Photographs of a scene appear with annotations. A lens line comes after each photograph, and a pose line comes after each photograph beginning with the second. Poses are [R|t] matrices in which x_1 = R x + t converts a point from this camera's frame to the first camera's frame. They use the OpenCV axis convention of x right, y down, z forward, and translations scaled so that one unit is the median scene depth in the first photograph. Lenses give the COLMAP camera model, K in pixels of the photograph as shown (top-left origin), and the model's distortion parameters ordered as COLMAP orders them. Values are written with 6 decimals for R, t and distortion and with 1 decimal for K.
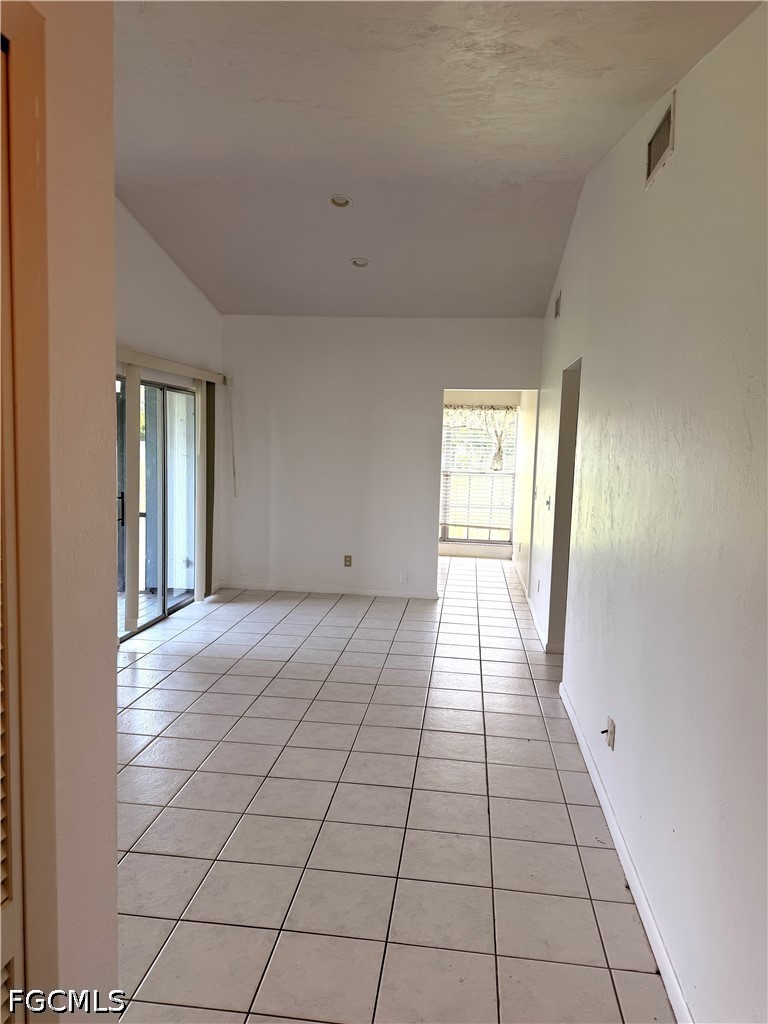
lens RADIAL K [[732.1, 0, 385.1], [0, 732.1, 512.4], [0, 0, 1]] dist [0.027559, -0.023303]
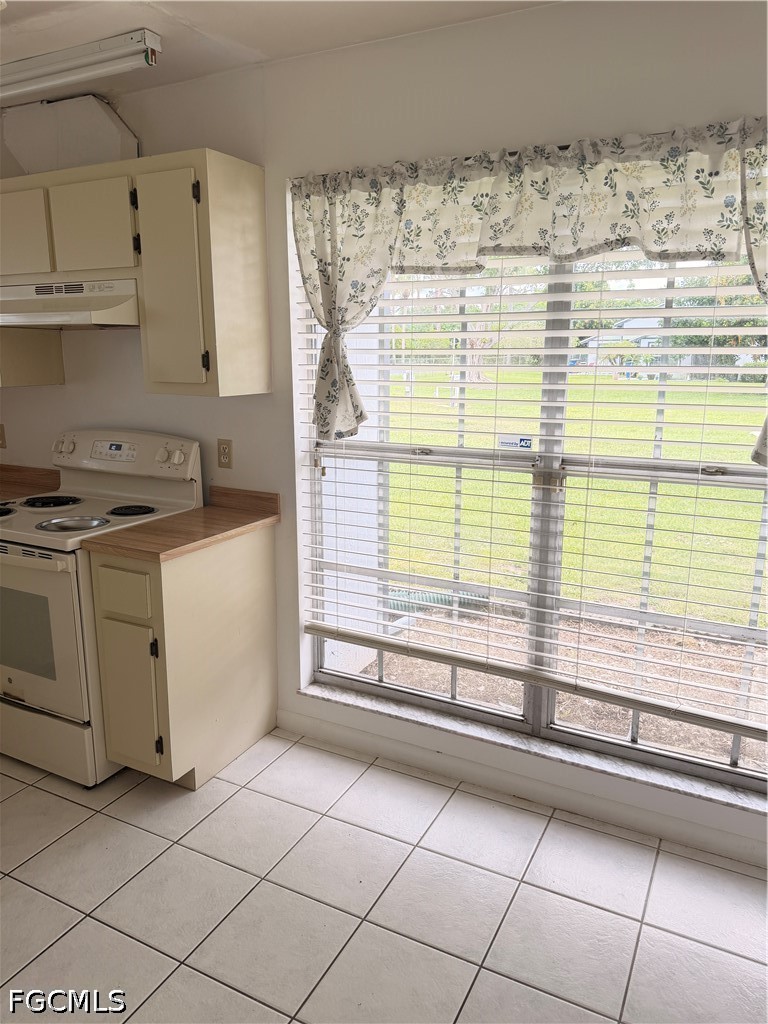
lens RADIAL K [[732.1, 0, 389.5], [0, 732.1, 505.0], [0, 0, 1]] dist [0.027559, -0.023303]
pose [[0.937494, 0.039515, -0.345752, 0.168228], [-0.002716, 0.994333, 0.106277, -0.093888], [0.347992, -0.098695, 0.932288, 1.090994]]
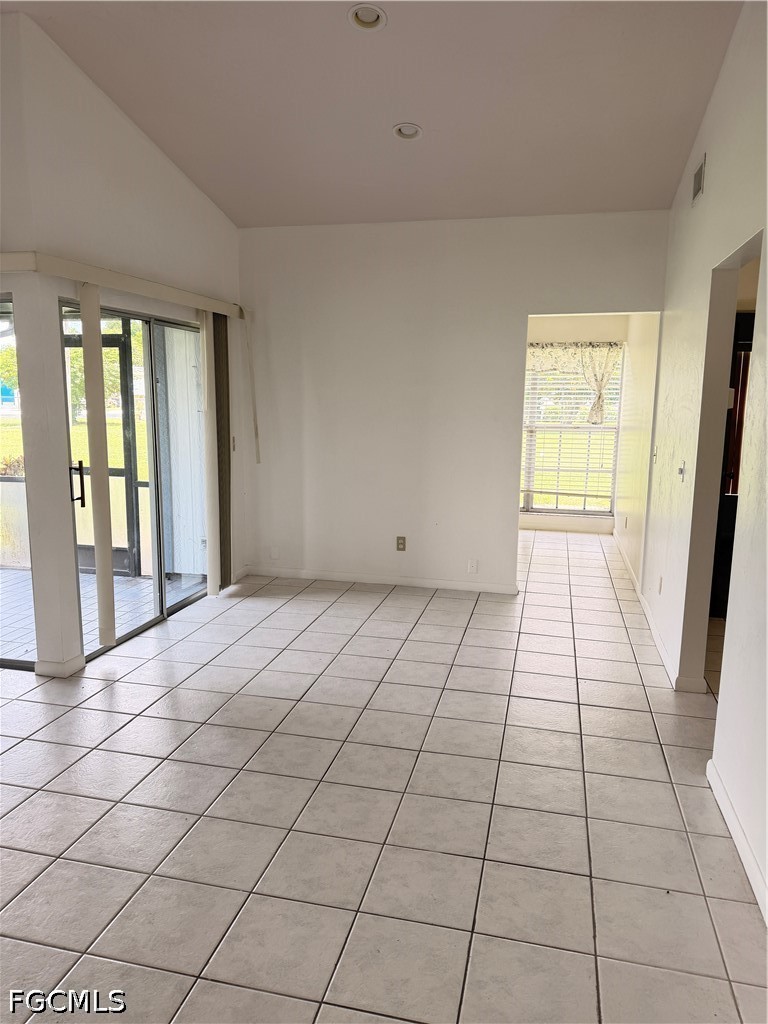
lens RADIAL K [[732.1, 0, 379.2], [0, 732.1, 510.0], [0, 0, 1]] dist [0.027559, -0.023303]
pose [[0.992445, 0.001333, -0.122682, 0.023143], [0.005765, 0.998330, 0.057482, -0.015466], [0.122553, -0.057755, 0.990780, 0.240036]]
